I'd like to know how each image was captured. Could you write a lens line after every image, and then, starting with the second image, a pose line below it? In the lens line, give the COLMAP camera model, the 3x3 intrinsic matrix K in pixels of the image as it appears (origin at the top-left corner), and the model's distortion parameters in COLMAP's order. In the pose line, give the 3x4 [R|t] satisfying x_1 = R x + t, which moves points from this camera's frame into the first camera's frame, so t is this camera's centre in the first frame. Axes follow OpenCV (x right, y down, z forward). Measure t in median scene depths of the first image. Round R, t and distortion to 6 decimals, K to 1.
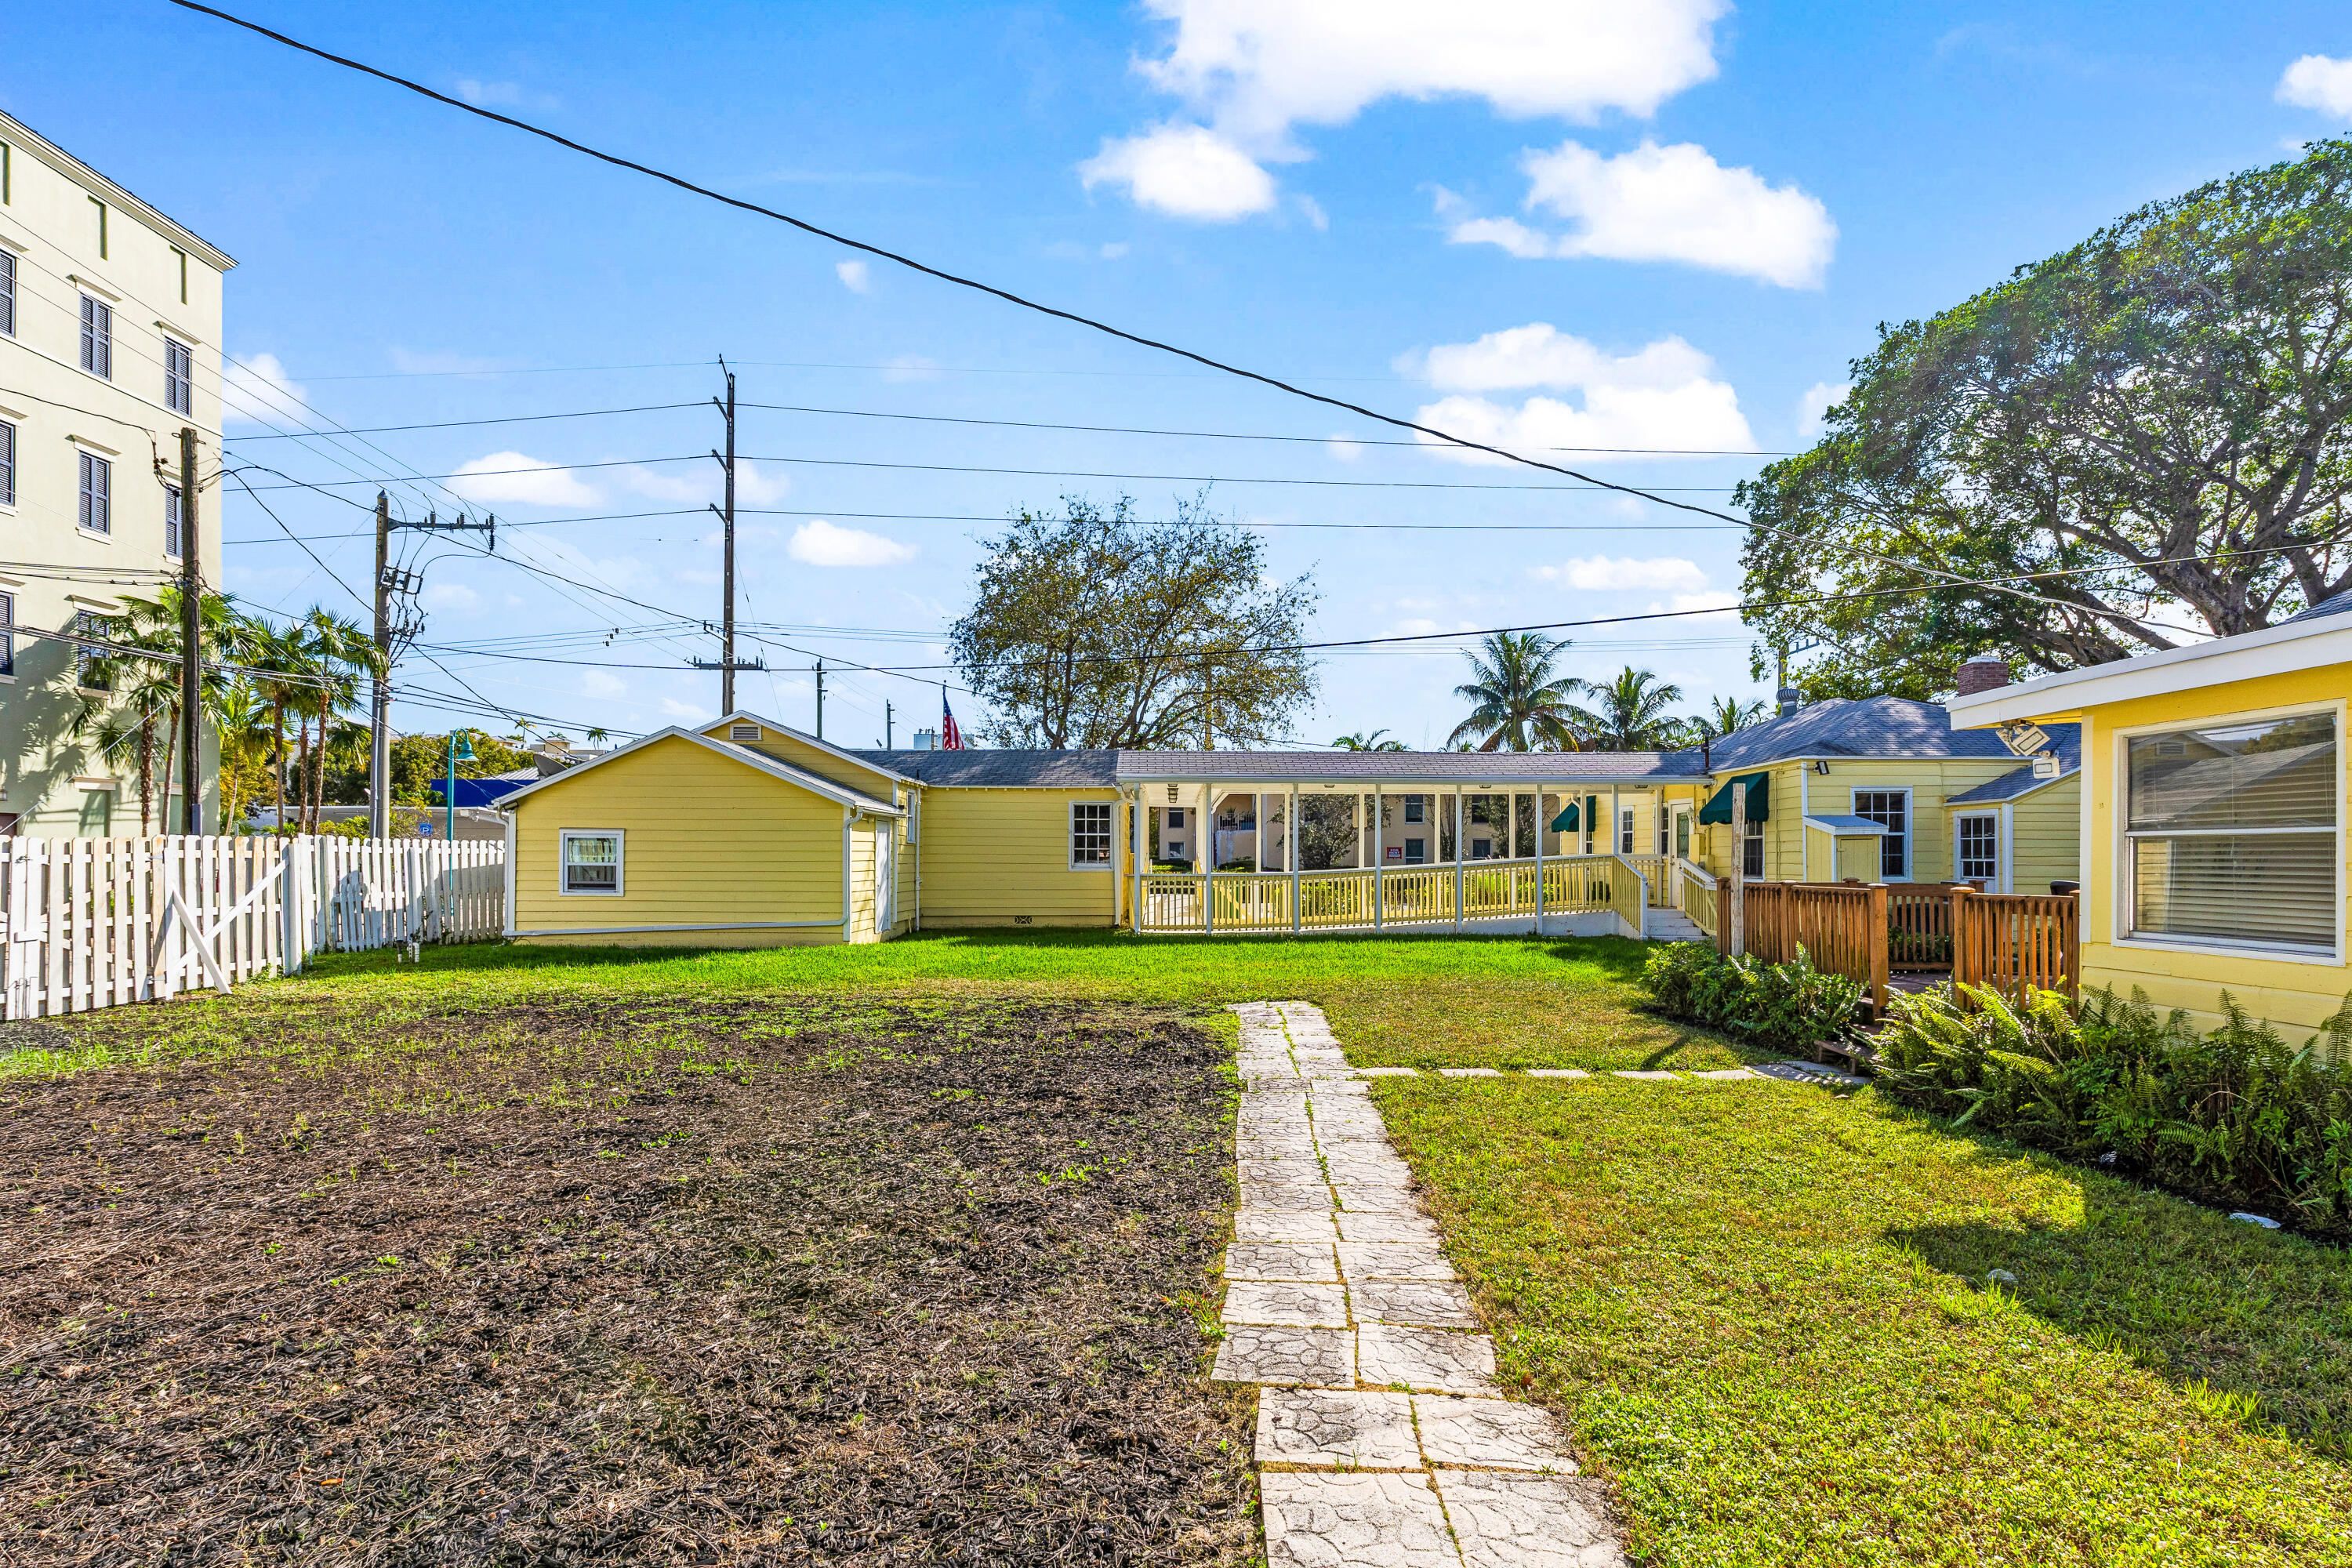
lens RADIAL K [[1086.4, 0, 1178.0], [0, 1086.4, 850.6], [0, 0, 1]] dist [0.000346, 0.000049]
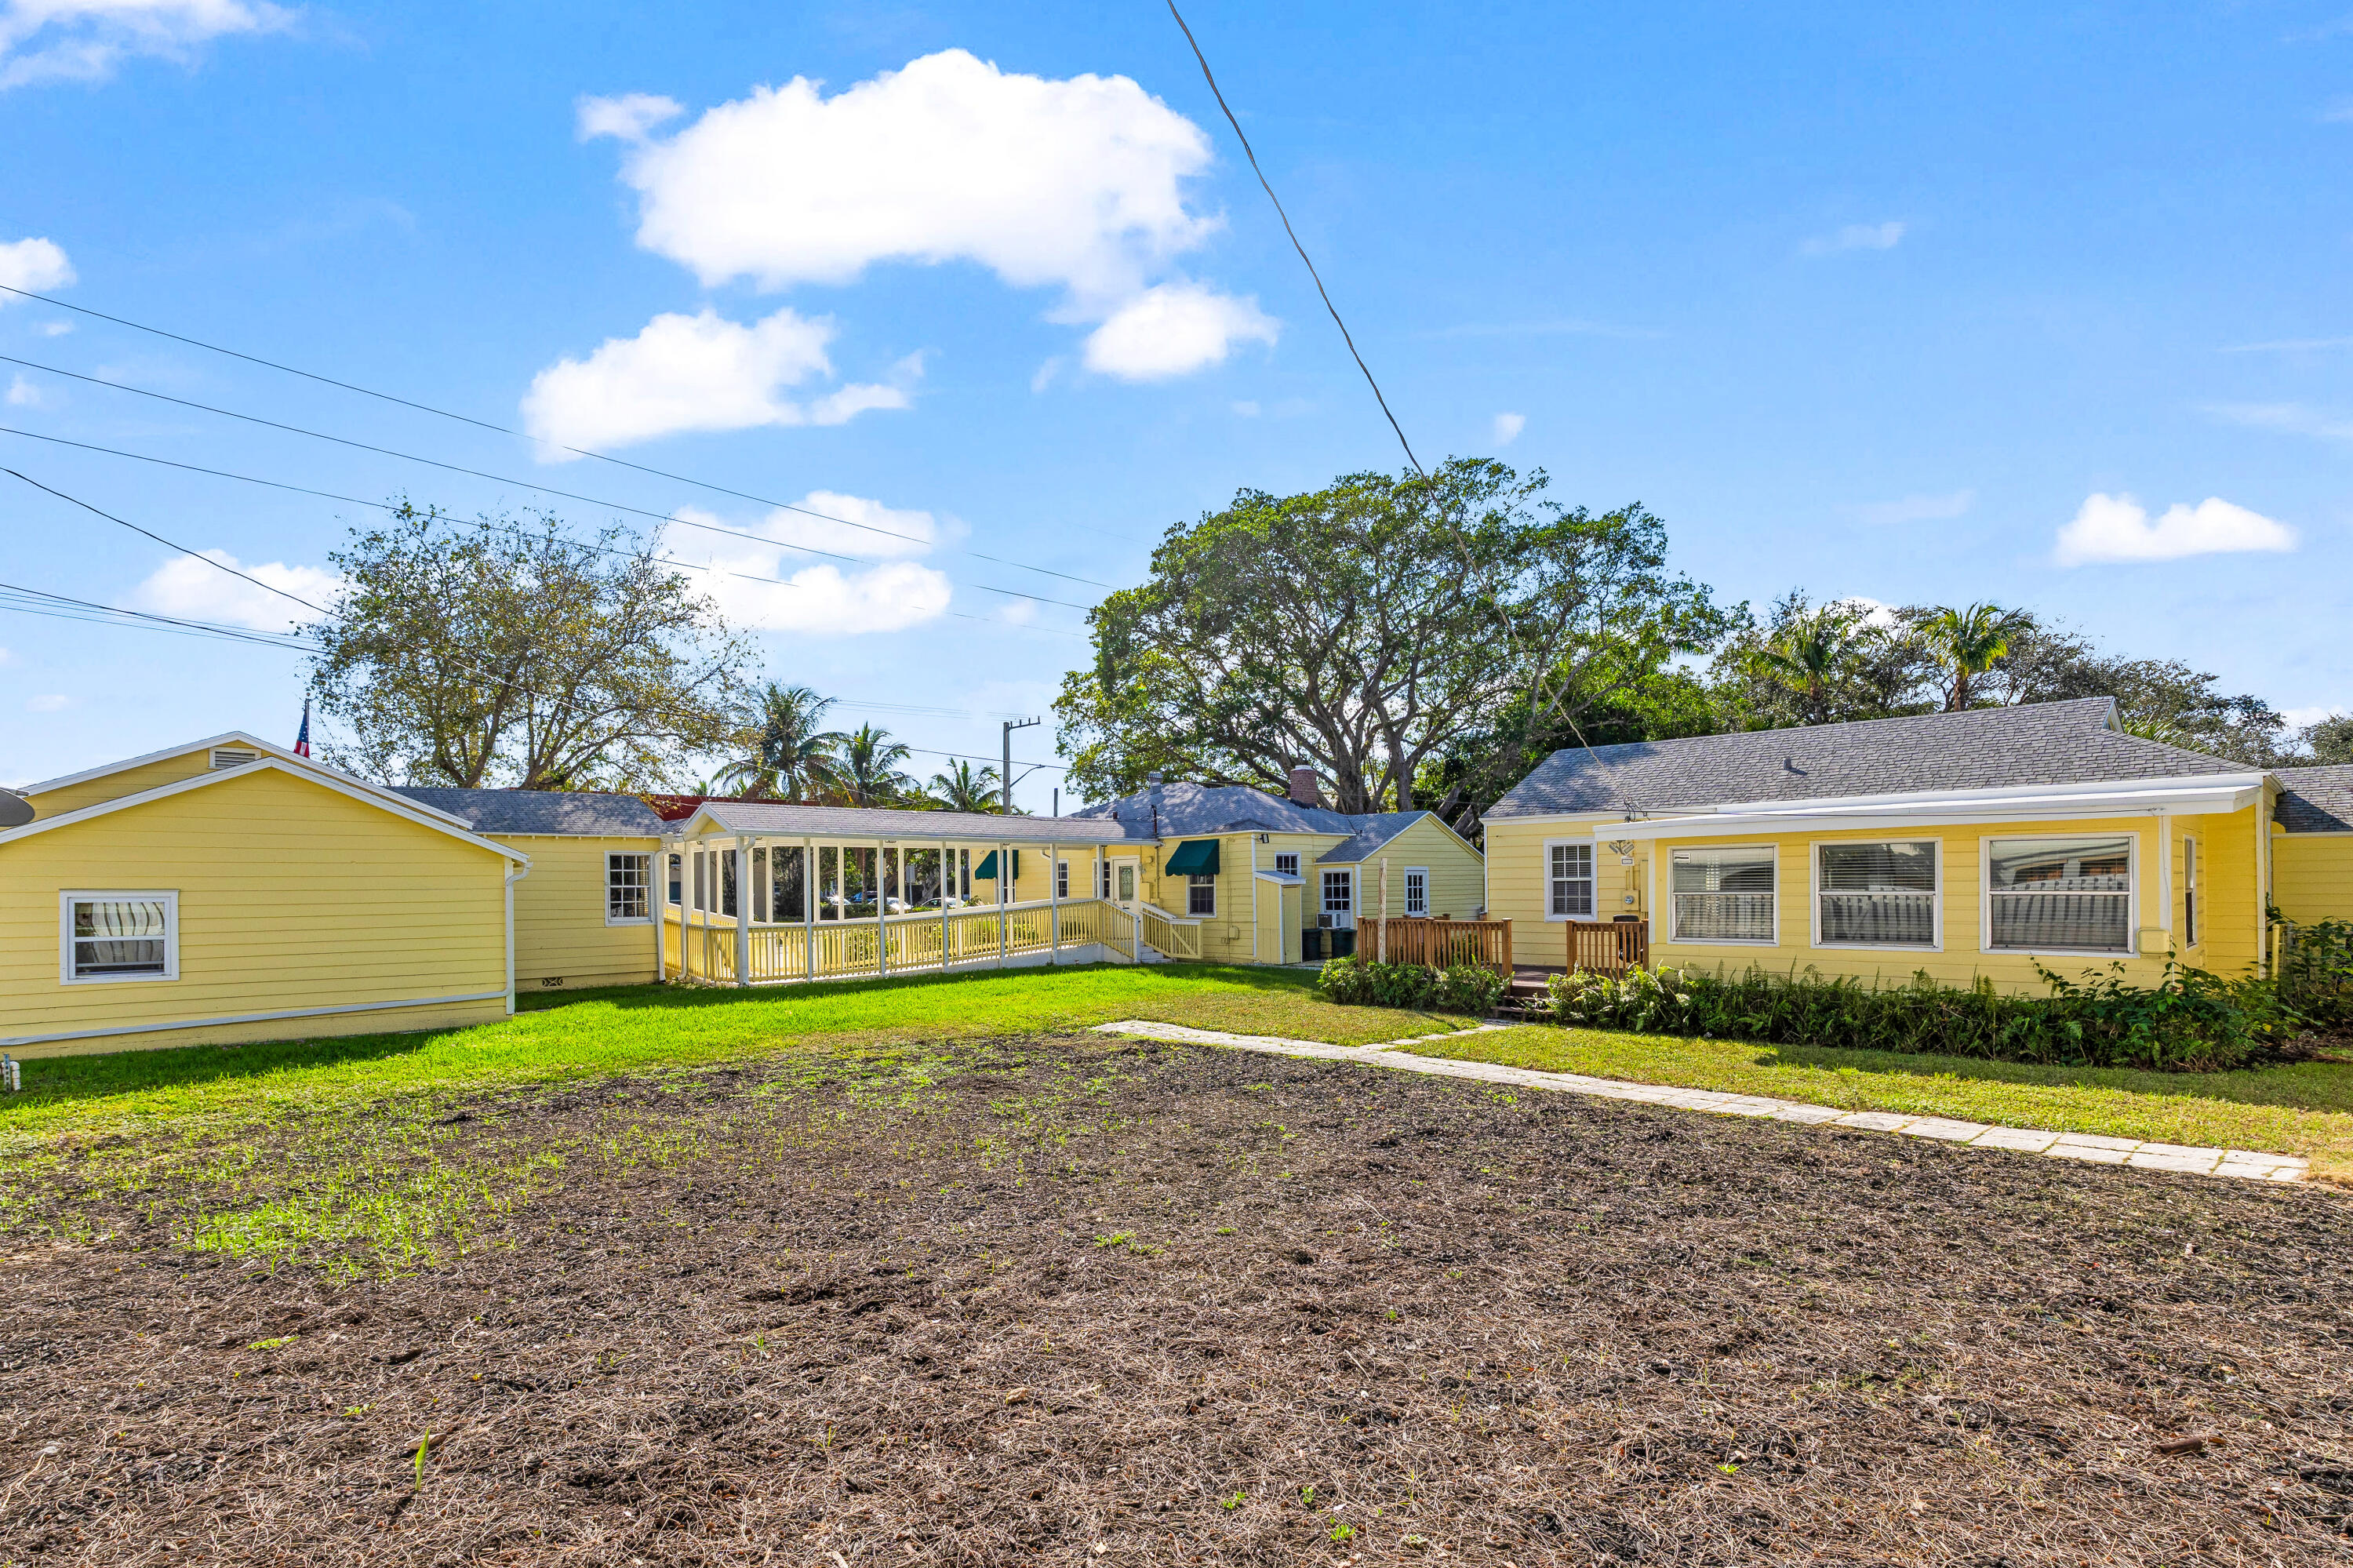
lens RADIAL K [[1060.7, 0, 1142.0], [0, 1060.7, 888.4], [0, 0, 1]] dist [0.000861, 0.000188]
pose [[0.764048, -0.010619, 0.645072, -0.371568], [0.011691, 0.999928, 0.002613, -0.011708], [-0.645053, 0.005545, 0.764117, 0.010856]]
